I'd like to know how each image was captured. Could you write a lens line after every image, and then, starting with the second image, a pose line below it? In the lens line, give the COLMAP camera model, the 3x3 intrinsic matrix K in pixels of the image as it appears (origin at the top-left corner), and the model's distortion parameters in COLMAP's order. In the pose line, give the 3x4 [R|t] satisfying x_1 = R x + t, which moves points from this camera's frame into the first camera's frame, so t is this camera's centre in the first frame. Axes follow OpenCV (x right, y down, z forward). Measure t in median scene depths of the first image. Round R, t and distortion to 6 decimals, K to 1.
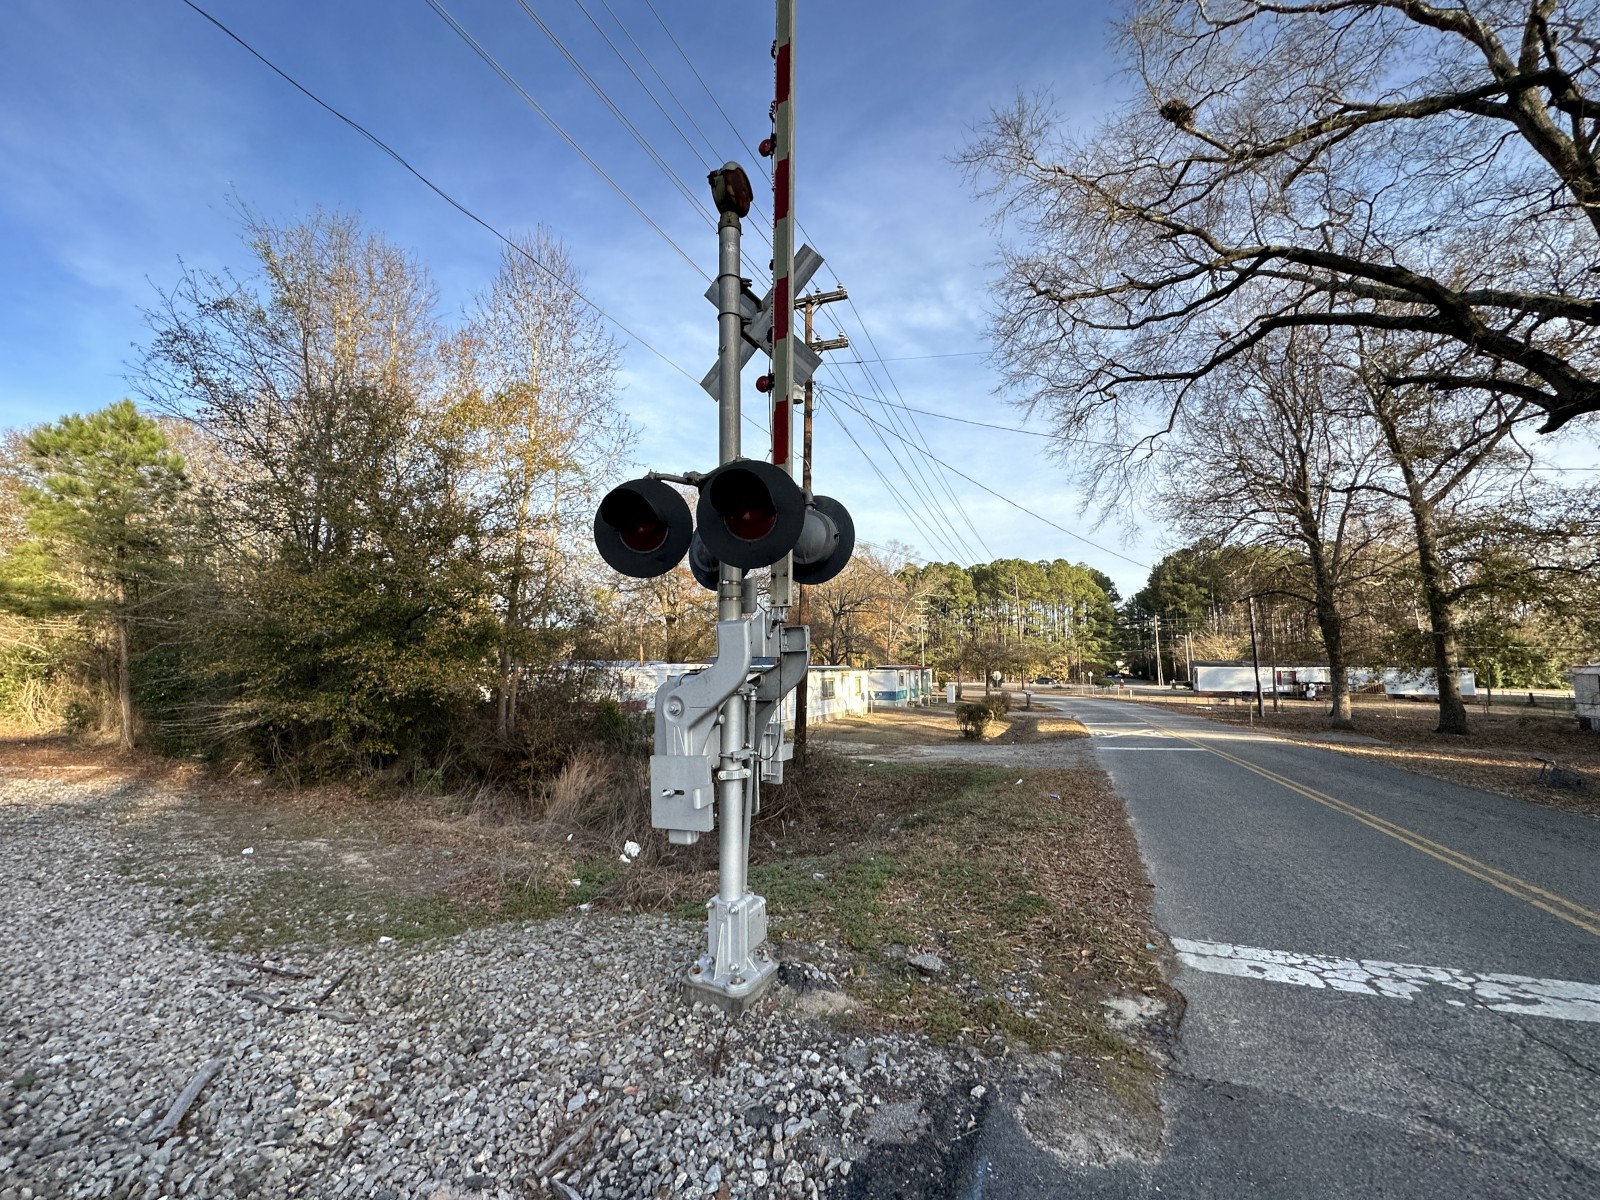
lens RADIAL K [[639.1, 0, 801.8], [0, 639.1, 601.6], [0, 0, 1]] dist [-0.001678, 0.000646]
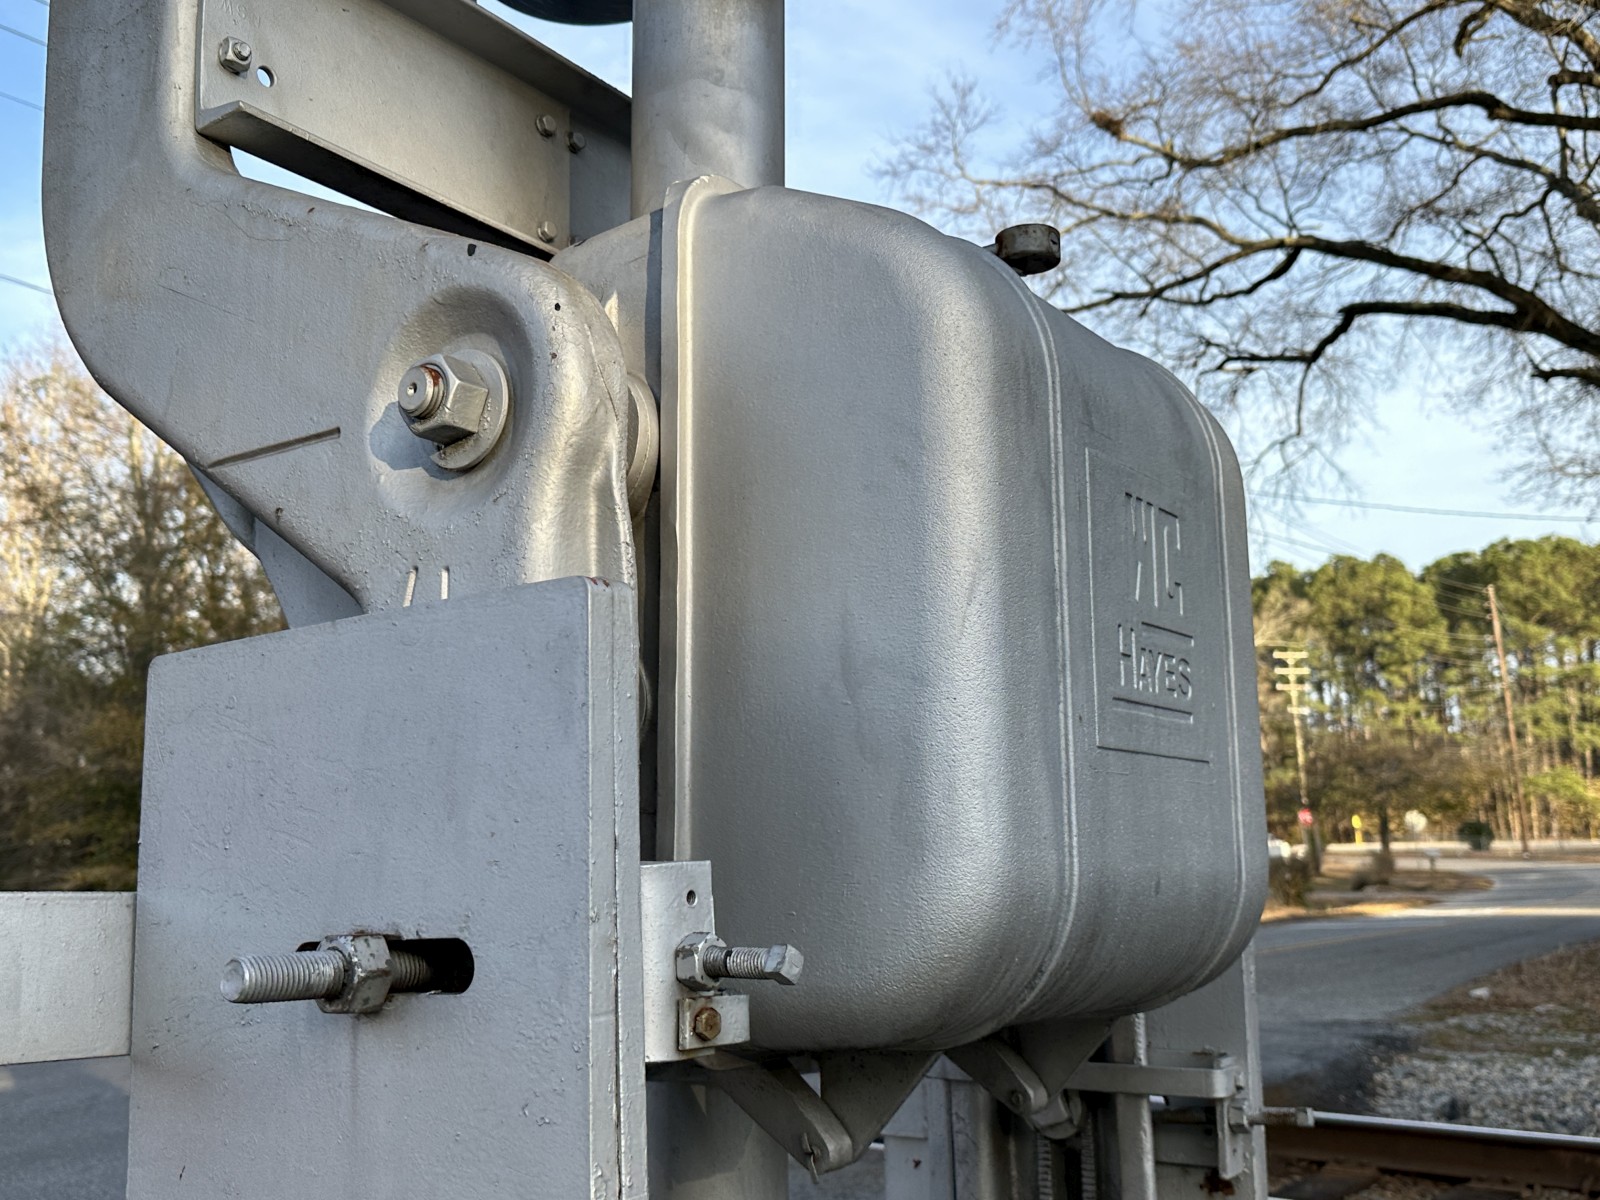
lens RADIAL K [[1551.3, 0, 792.2], [0, 1551.3, 596.9], [0, 0, 1]] dist [0.071313, -0.166986]
pose [[0.982816, -0.055285, -0.176112, 0.241058], [0.047786, 0.997773, -0.046545, -0.035053], [0.178293, 0.037330, 0.983269, -0.502113]]
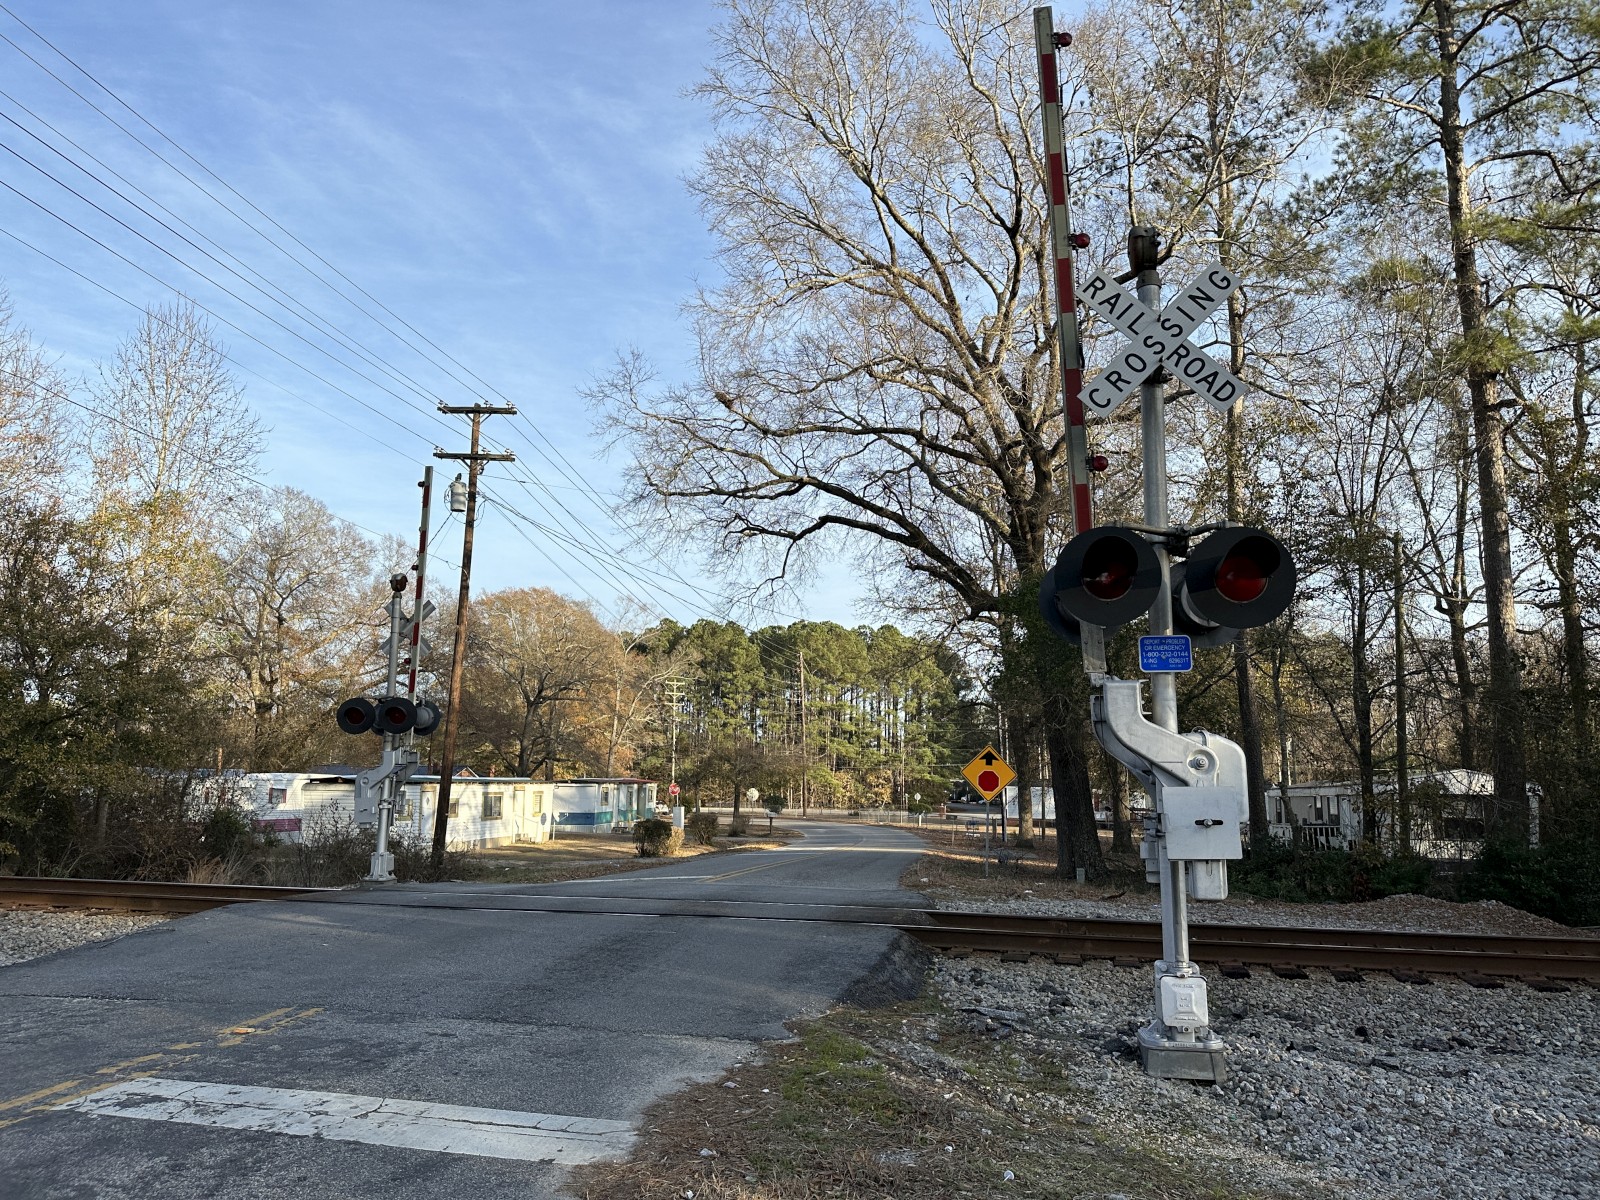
lens RADIAL K [[1093.8, 0, 806.0], [0, 1093.8, 597.0], [0, 0, 1]] dist [0.079979, -0.098406]
pose [[0.961675, 0.057172, 0.268166, 0.052865], [-0.038830, 0.996560, -0.073211, -0.060421], [-0.271429, 0.059992, 0.960587, -0.704723]]
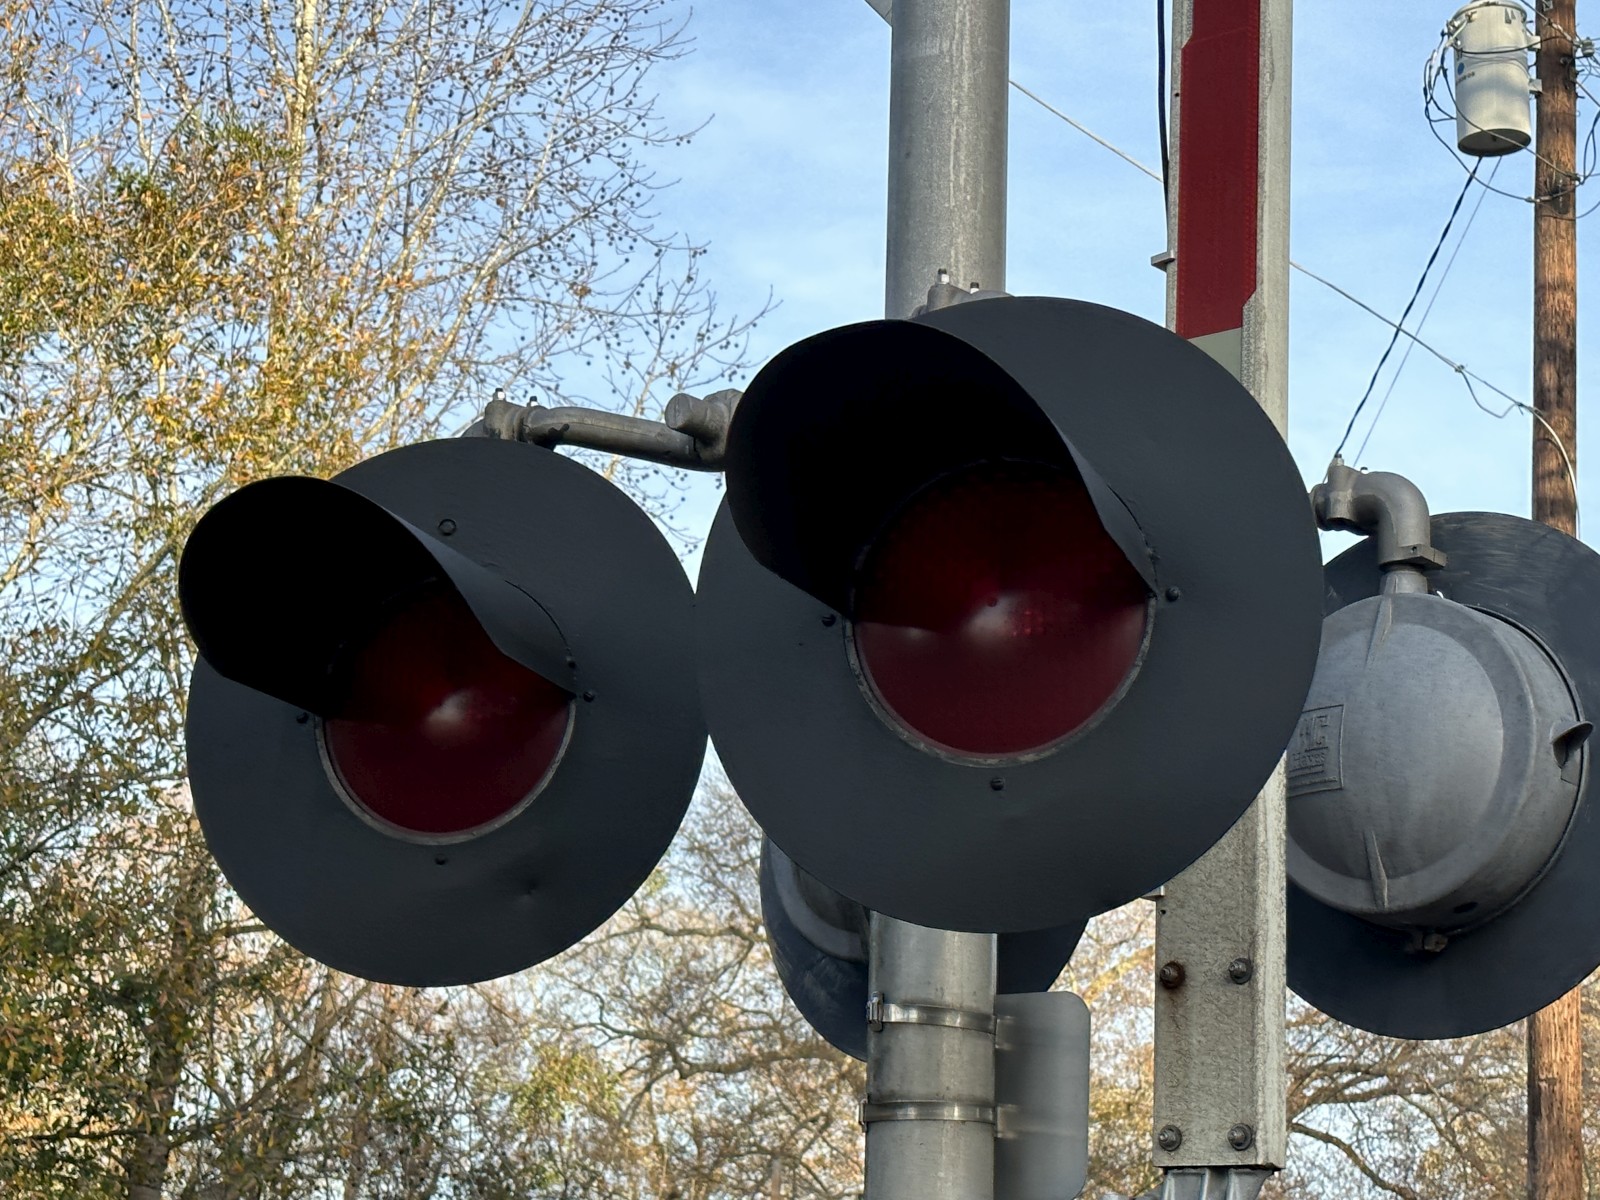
lens RADIAL K [[3046.5, 0, 801.3], [0, 3046.5, 601.7], [0, 0, 1]] dist [0.169829, -0.083124]
pose [[0.969929, -0.024264, -0.242177, 0.010241], [-0.017295, 0.985632, -0.168021, -0.000203], [0.242775, 0.167156, 0.955573, 0.033593]]
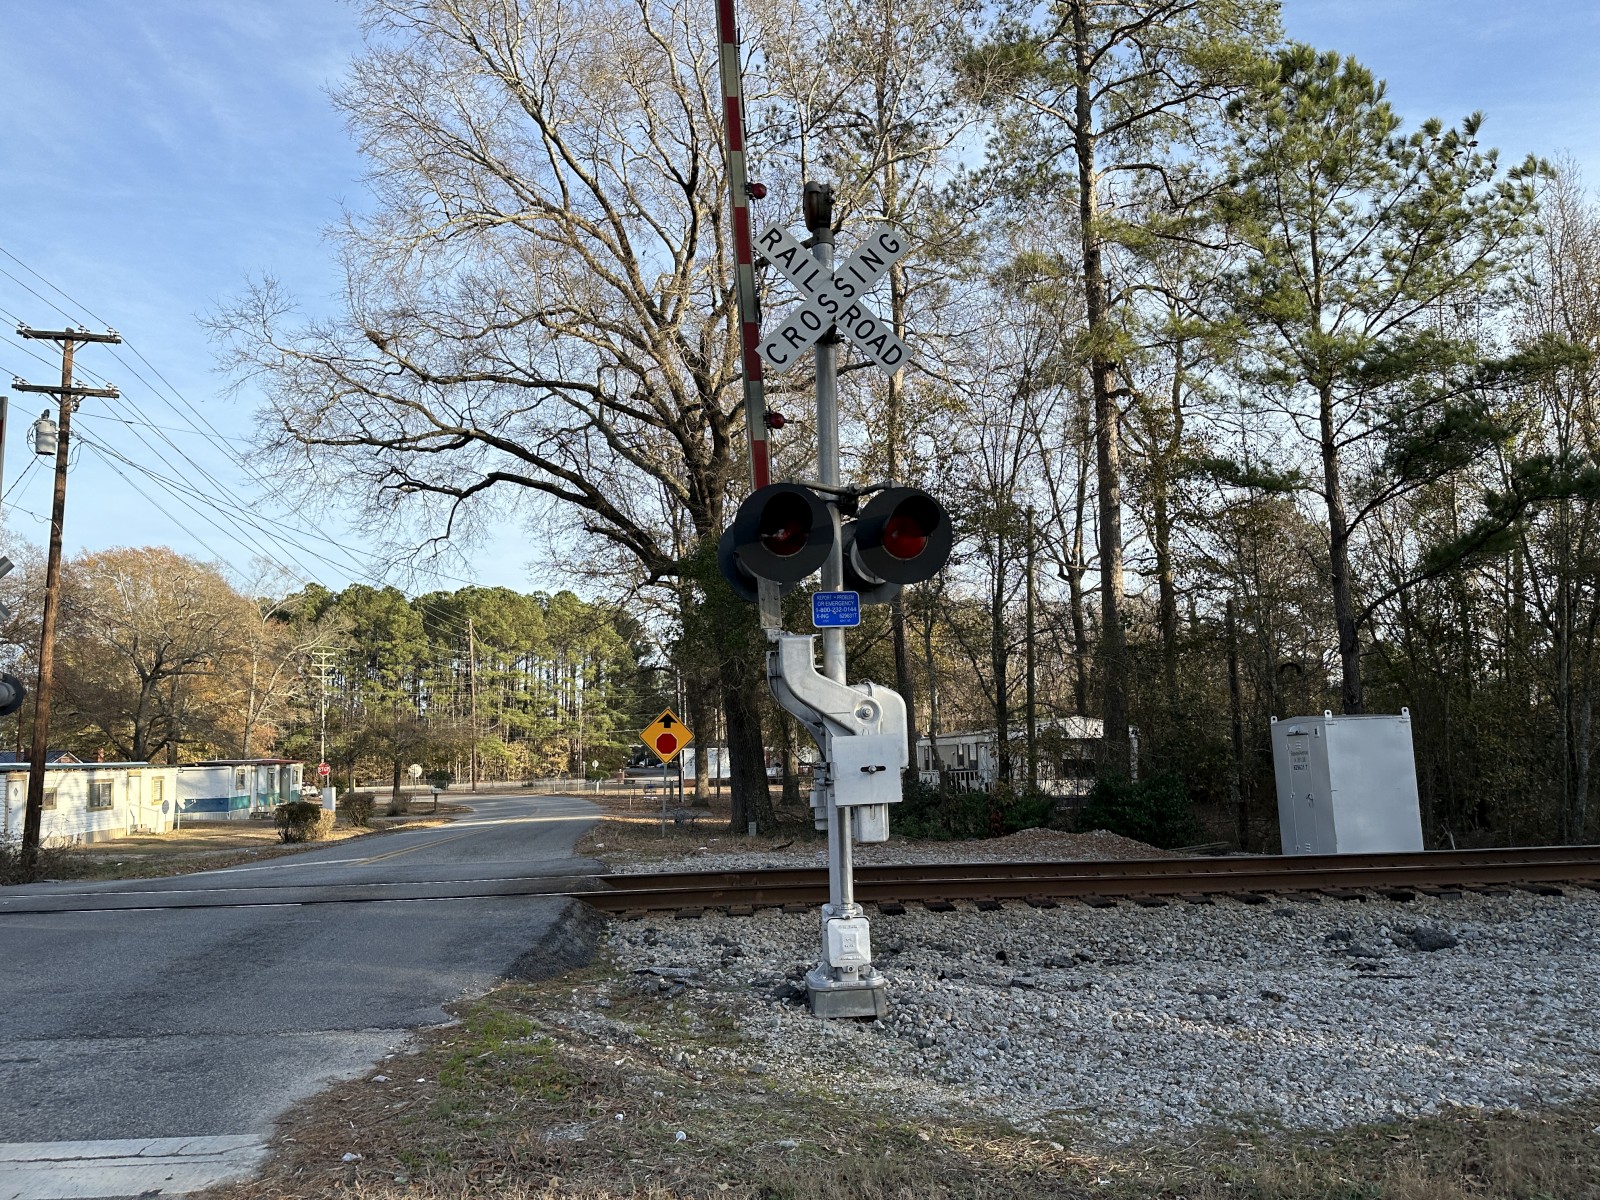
lens RADIAL K [[1085.1, 0, 801.5], [0, 1085.1, 607.7], [0, 0, 1]] dist [0.198223, -0.346747]
pose [[0.846019, 0.043892, 0.531342, 0.058461], [-0.025294, 0.998788, -0.042232, -0.057430], [-0.532552, 0.022290, 0.846104, -0.693992]]
